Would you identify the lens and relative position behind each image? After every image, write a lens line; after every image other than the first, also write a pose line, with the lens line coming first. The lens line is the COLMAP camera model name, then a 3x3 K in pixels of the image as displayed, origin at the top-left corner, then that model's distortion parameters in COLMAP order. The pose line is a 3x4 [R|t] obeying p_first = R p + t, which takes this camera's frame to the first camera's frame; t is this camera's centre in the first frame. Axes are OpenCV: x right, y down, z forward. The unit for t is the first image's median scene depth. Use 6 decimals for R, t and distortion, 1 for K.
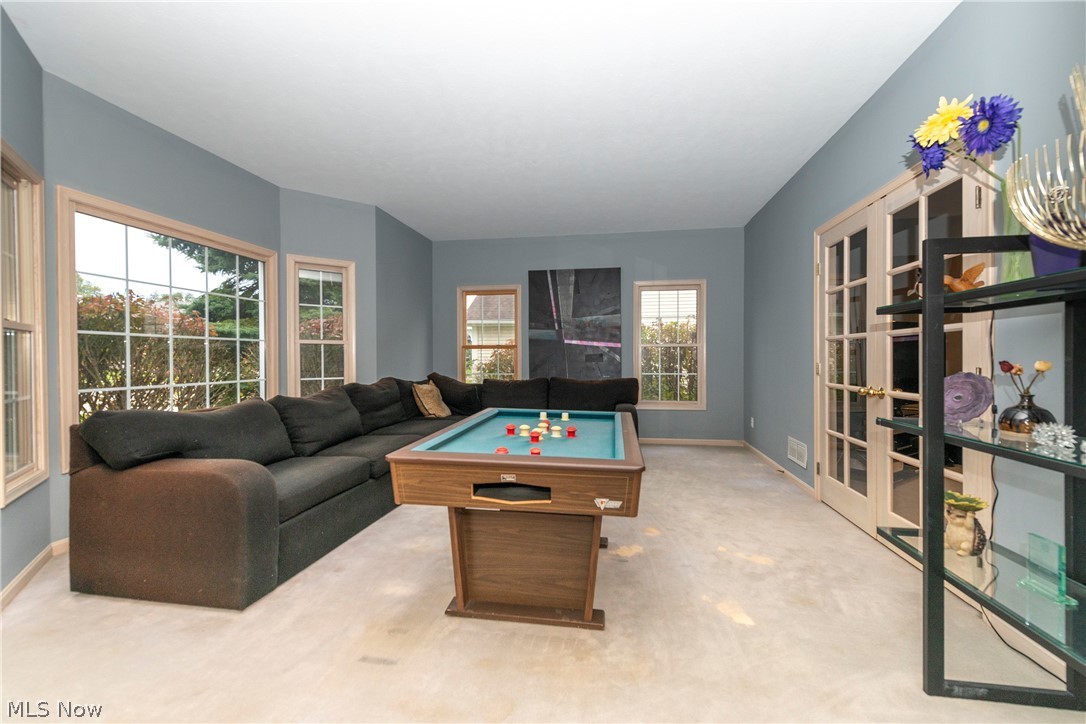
lens RADIAL K [[435.1, 0, 543.5], [0, 435.1, 362.7], [0, 0, 1]] dist [0.008273, -0.001805]
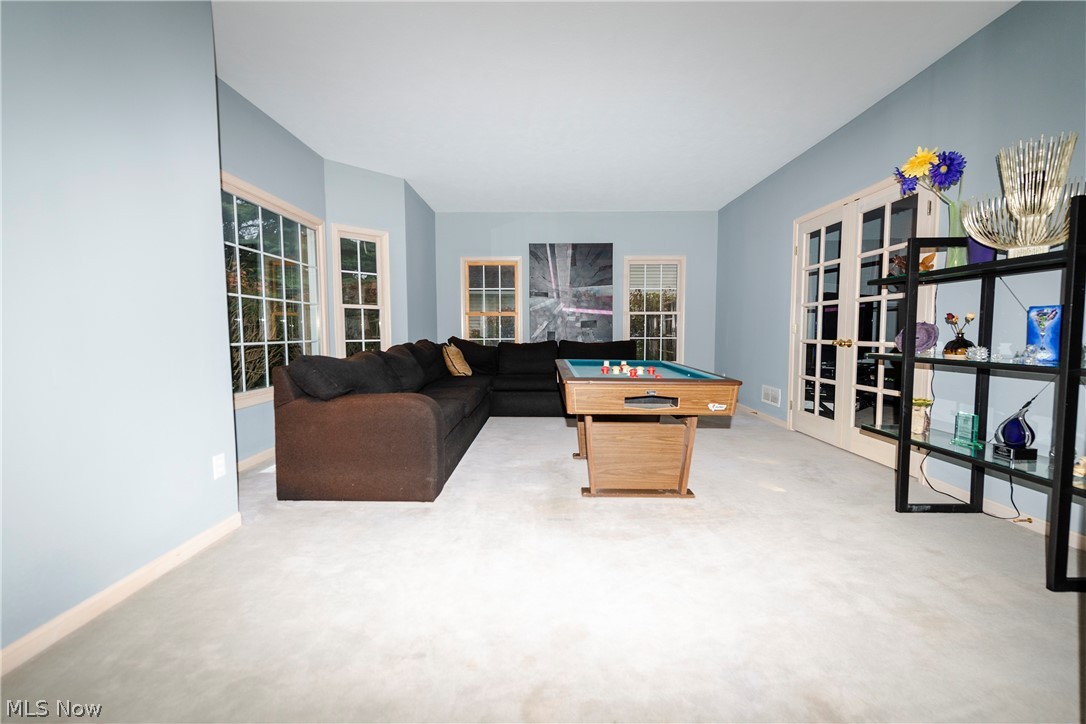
lens RADIAL K [[435.1, 0, 542.4], [0, 435.1, 356.9], [0, 0, 1]] dist [0.008273, -0.001805]
pose [[0.990641, -0.008157, 0.136250, -0.496496], [0.001154, 0.998678, 0.051394, 0.051678], [-0.136489, -0.050755, 0.989341, -0.313806]]
